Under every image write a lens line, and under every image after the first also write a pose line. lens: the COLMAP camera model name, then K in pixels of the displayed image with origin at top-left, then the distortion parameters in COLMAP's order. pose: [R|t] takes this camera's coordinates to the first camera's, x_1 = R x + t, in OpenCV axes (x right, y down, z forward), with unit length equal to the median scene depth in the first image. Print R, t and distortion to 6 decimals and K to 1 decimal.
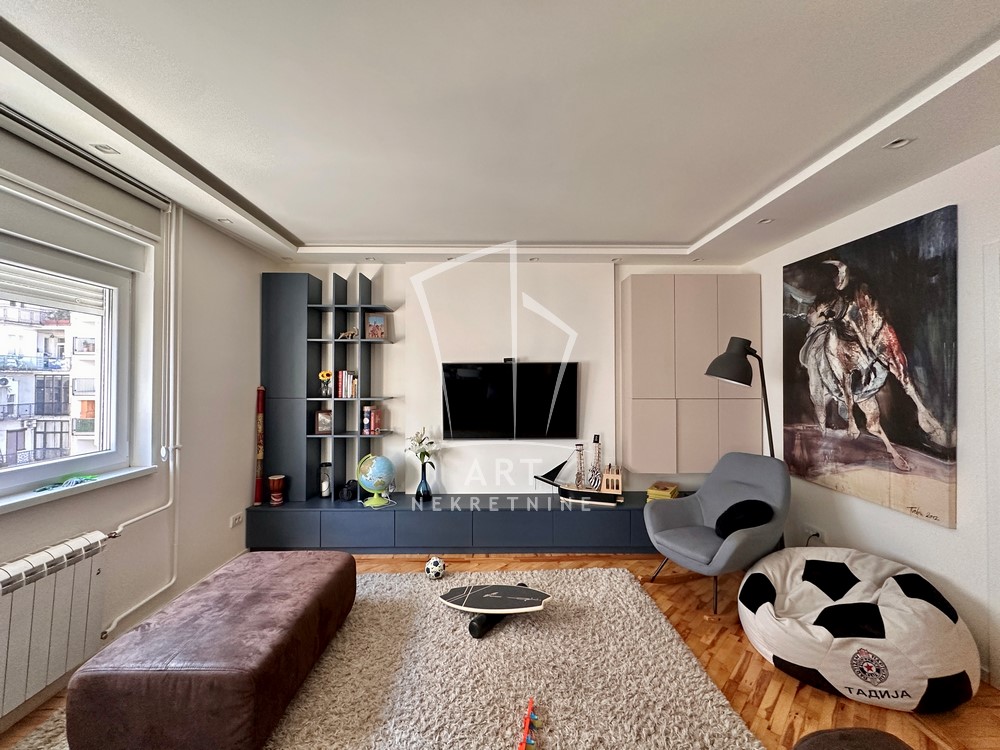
lens RADIAL K [[414.0, 0, 500.0], [0, 414.0, 375.0], [0, 0, 1]] dist [-0.029694, -0.000034]
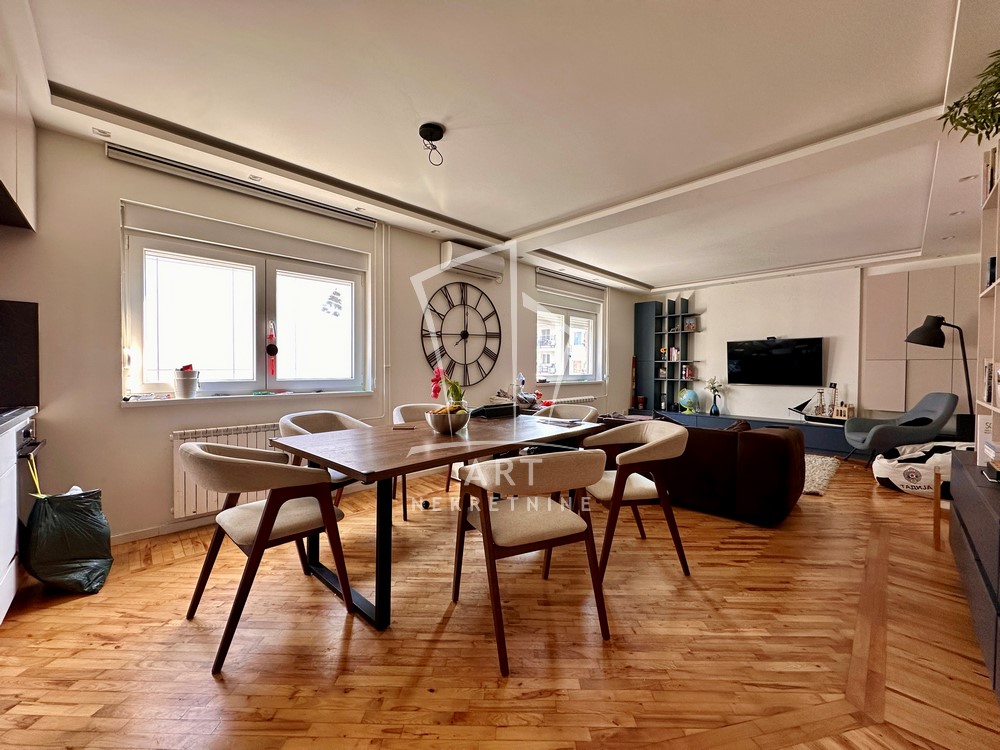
lens RADIAL K [[396.7, 0, 500.0], [0, 396.7, 375.0], [0, 0, 1]] dist [-0.022580, -0.000069]
pose [[0.693891, 0.014435, -0.719936, 0.422942], [0.004122, 0.999703, 0.024017, 0.073865], [0.720068, -0.019632, 0.693625, -0.941064]]
